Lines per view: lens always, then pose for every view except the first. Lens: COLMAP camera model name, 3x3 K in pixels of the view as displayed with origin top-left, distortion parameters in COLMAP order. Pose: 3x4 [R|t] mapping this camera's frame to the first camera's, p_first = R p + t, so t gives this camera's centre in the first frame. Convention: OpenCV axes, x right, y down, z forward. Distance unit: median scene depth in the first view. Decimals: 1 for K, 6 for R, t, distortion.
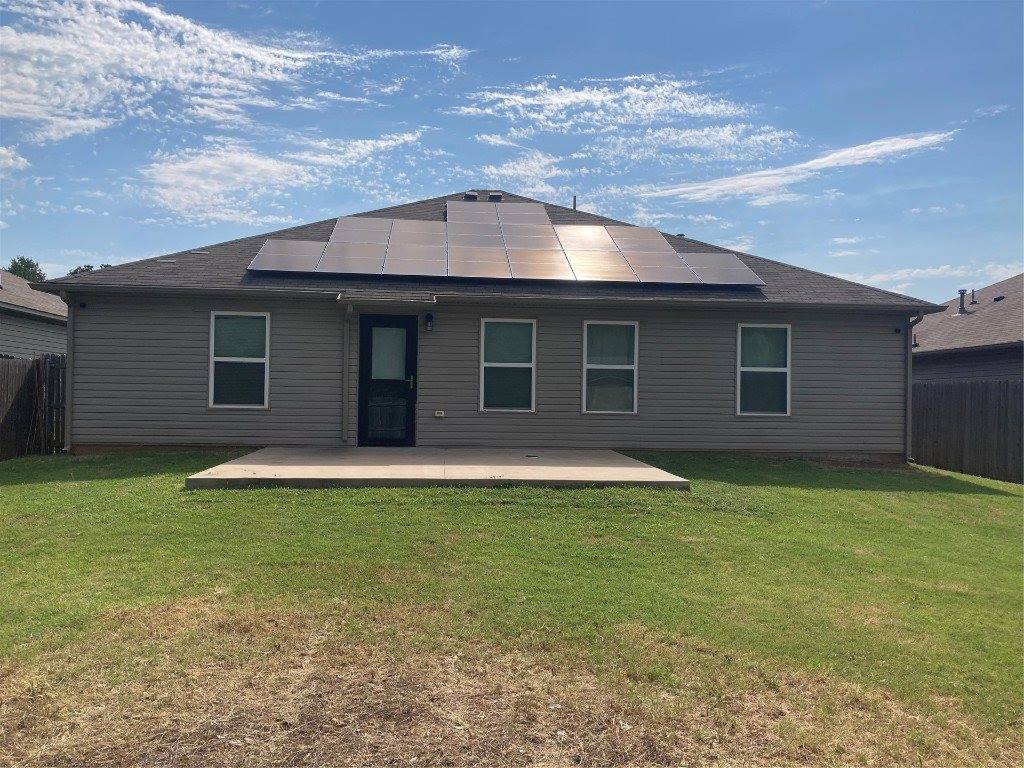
lens RADIAL K [[844.5, 0, 517.7], [0, 844.5, 388.1], [0, 0, 1]] dist [0.029947, -0.026598]
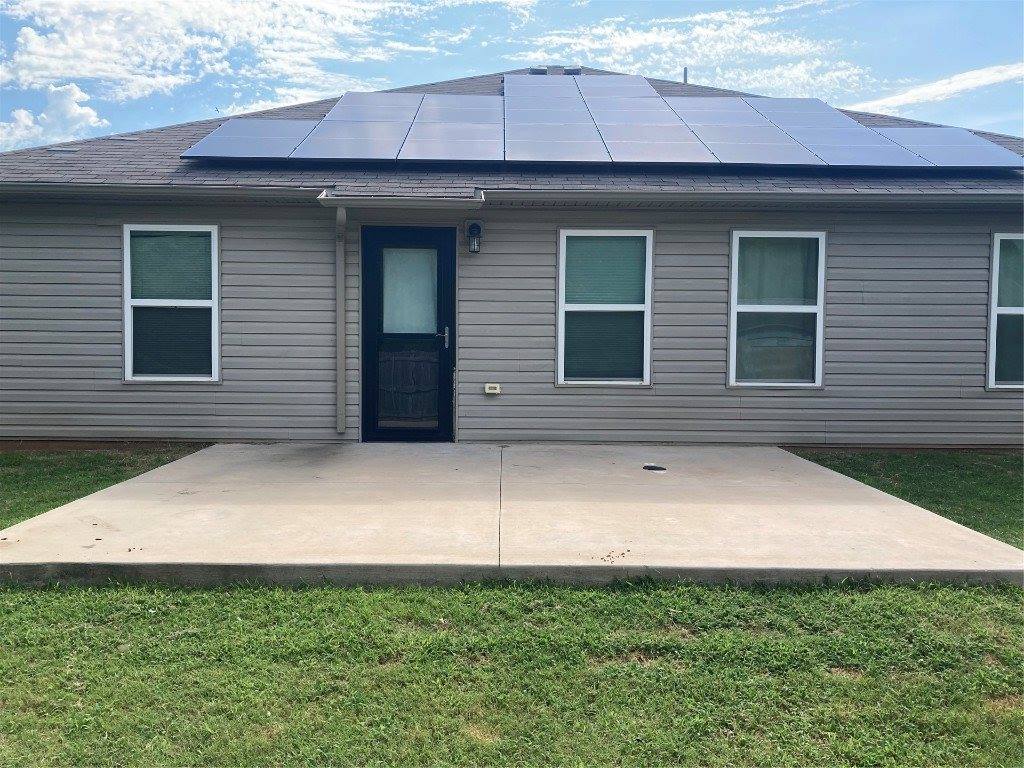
lens RADIAL K [[844.5, 0, 511.6], [0, 844.5, 385.9], [0, 0, 1]] dist [0.029947, -0.026598]
pose [[0.996138, -0.002096, -0.087779, -0.025411], [0.007170, 0.998318, 0.057530, -0.006600], [0.087510, -0.057937, 0.994477, 0.393493]]
